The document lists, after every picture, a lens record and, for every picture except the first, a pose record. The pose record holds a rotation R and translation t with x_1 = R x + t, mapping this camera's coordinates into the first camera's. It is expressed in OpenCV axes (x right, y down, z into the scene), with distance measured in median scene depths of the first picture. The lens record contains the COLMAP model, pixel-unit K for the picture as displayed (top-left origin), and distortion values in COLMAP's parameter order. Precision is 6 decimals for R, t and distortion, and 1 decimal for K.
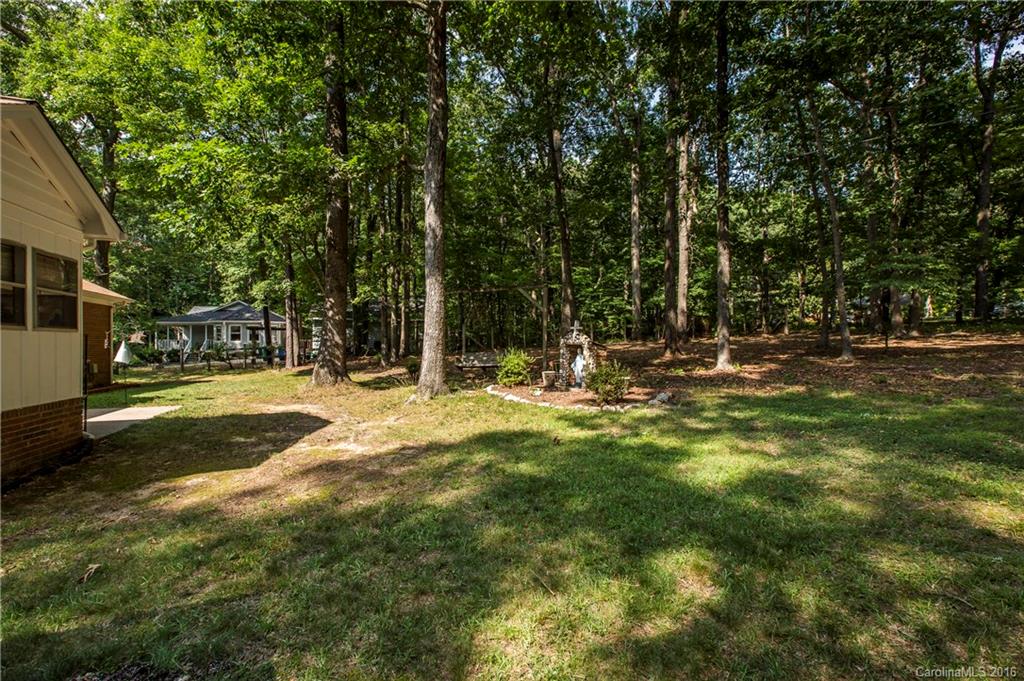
lens RADIAL K [[456.3, 0, 520.5], [0, 456.3, 339.4], [0, 0, 1]] dist [-0.002359, -0.000080]
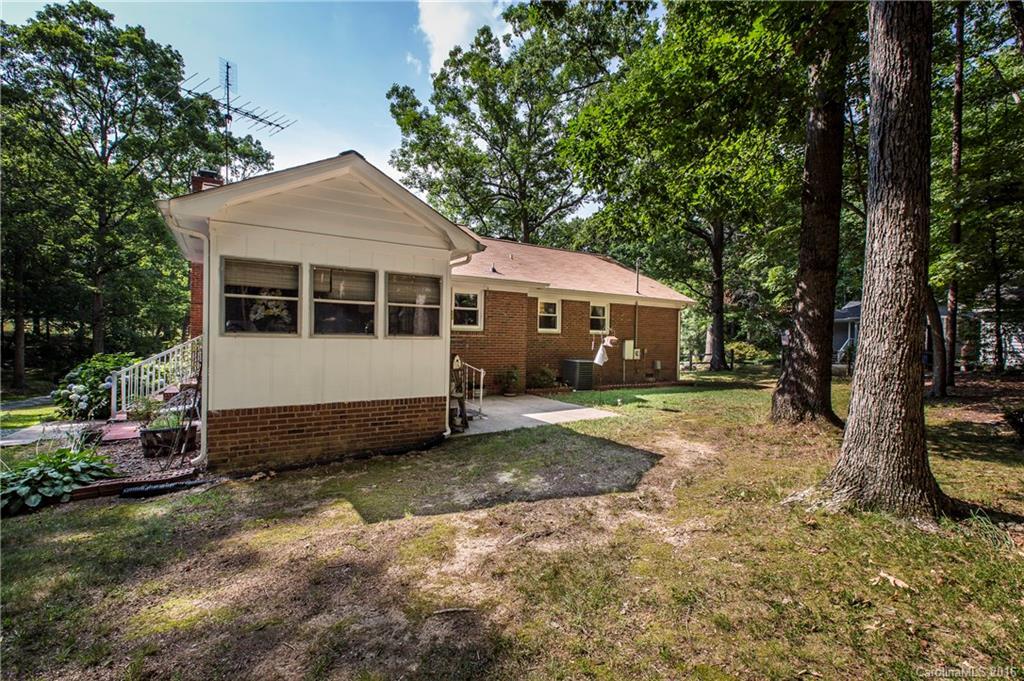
lens RADIAL K [[456.3, 0, 520.5], [0, 456.3, 339.4], [0, 0, 1]] dist [-0.002359, -0.000080]
pose [[0.231764, 0.019918, -0.972568, 0.119611], [-0.011518, 0.999776, 0.017731, -0.024274], [0.972704, 0.007093, 0.231941, 0.618171]]
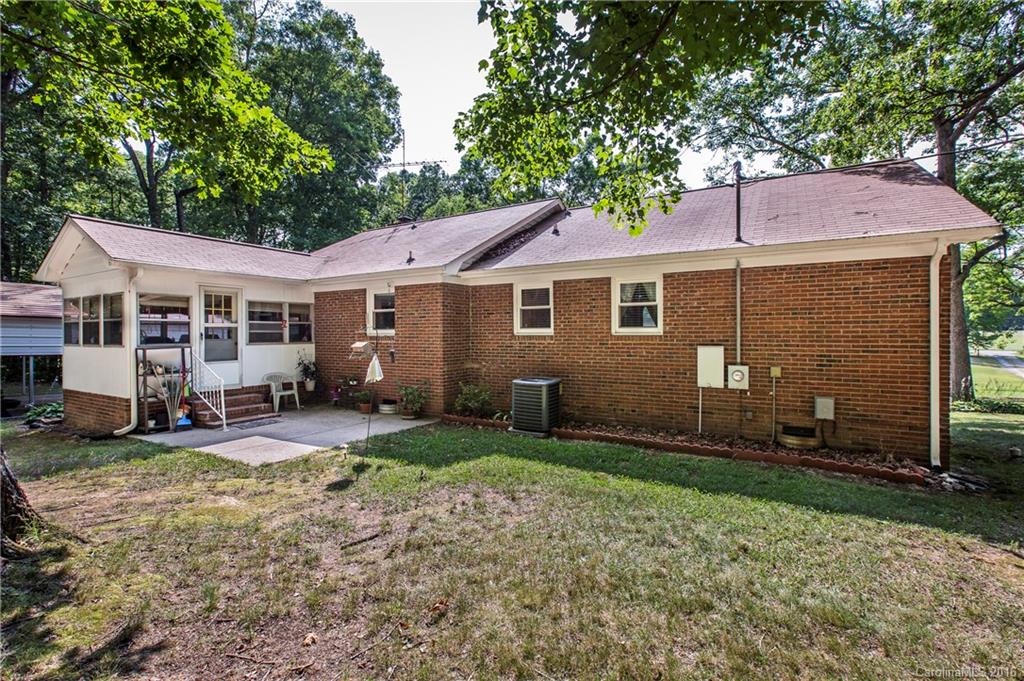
lens RADIAL K [[456.3, 0, 520.5], [0, 456.3, 339.4], [0, 0, 1]] dist [-0.002359, -0.000080]
pose [[-0.757183, 0.011325, -0.653105, -0.659473], [0.014141, 0.999900, 0.000944, -0.013382], [0.653050, -0.008521, -0.757267, 1.771787]]
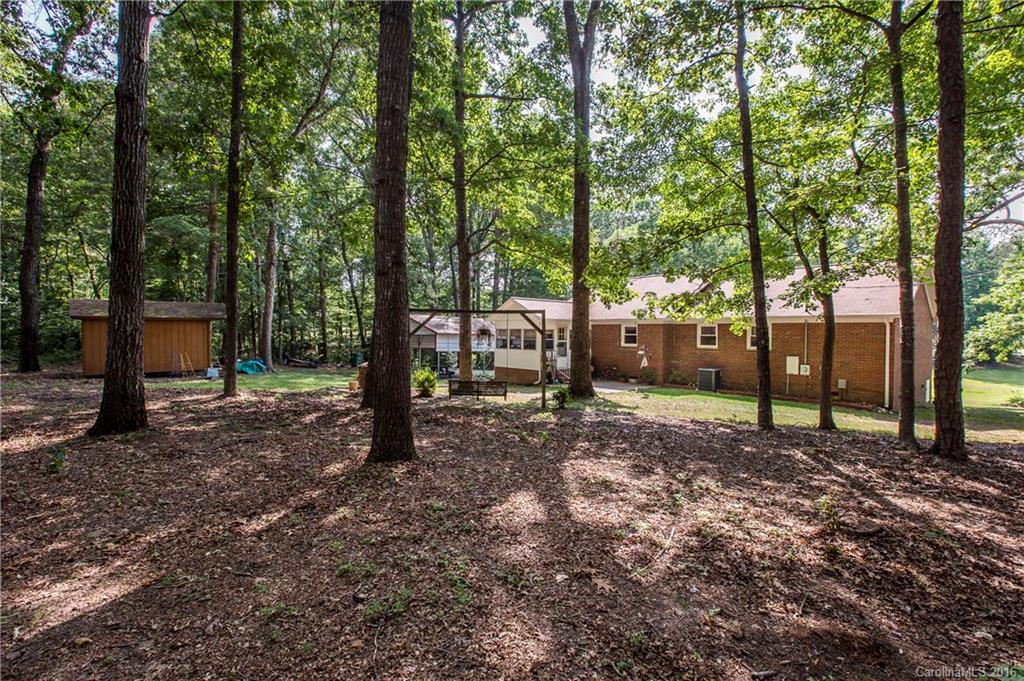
lens RADIAL K [[456.3, 0, 520.5], [0, 456.3, 339.4], [0, 0, 1]] dist [-0.002359, -0.000080]
pose [[-0.914942, 0.006616, -0.403530, 0.292287], [0.003610, 0.999960, 0.008209, -0.081328], [0.403568, 0.006054, -0.914930, 2.604672]]
